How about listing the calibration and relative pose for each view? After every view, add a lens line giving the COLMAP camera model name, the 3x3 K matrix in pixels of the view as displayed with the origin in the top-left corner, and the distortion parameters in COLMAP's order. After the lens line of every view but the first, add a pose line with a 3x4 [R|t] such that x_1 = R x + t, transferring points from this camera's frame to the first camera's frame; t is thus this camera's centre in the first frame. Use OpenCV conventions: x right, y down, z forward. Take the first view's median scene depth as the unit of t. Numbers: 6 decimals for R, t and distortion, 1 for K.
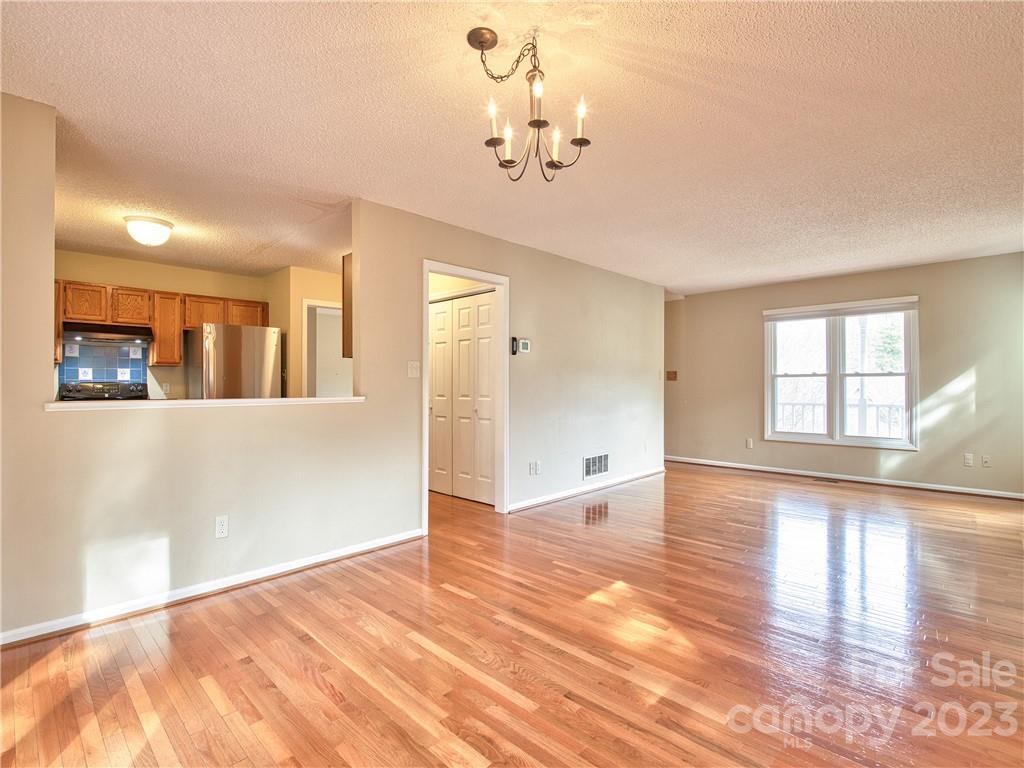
lens RADIAL K [[513.4, 0, 511.9], [0, 513.4, 383.4], [0, 0, 1]] dist [-0.011312, 0.001419]
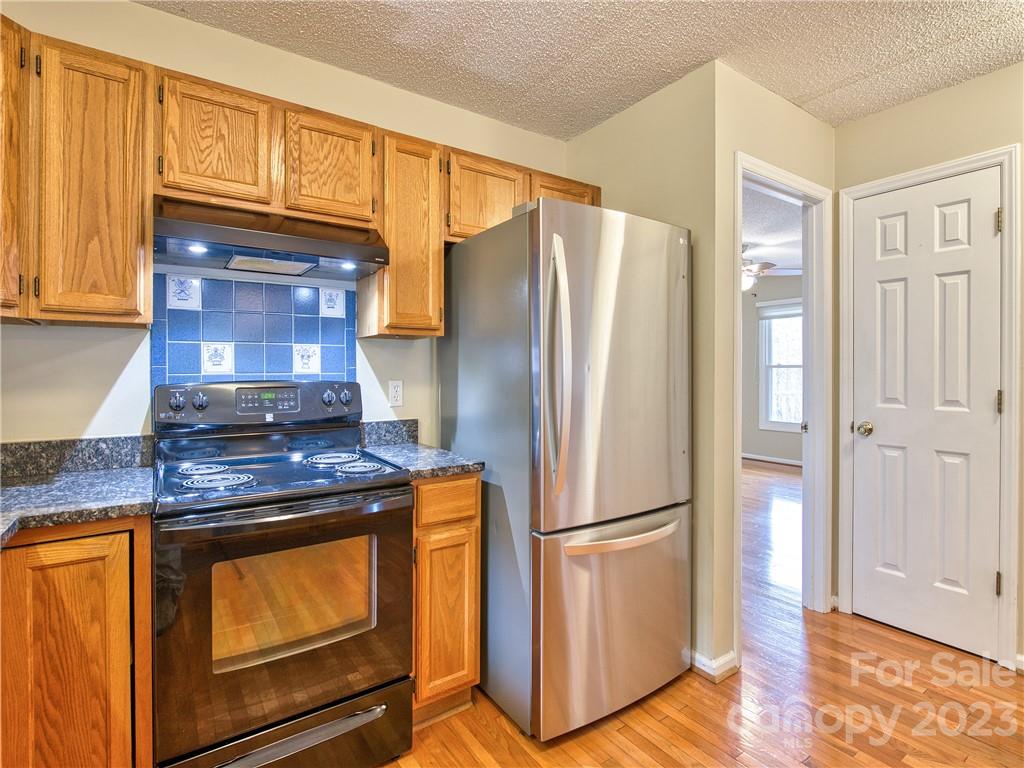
lens RADIAL K [[528.1, 0, 510.9], [0, 528.1, 373.7], [0, 0, 1]] dist [-0.007806, -0.000128]
pose [[0.980469, -0.000743, -0.196671, -0.535201], [0.001544, 0.999991, 0.003920, -0.008267], [0.196667, -0.004148, 0.980462, 0.645585]]
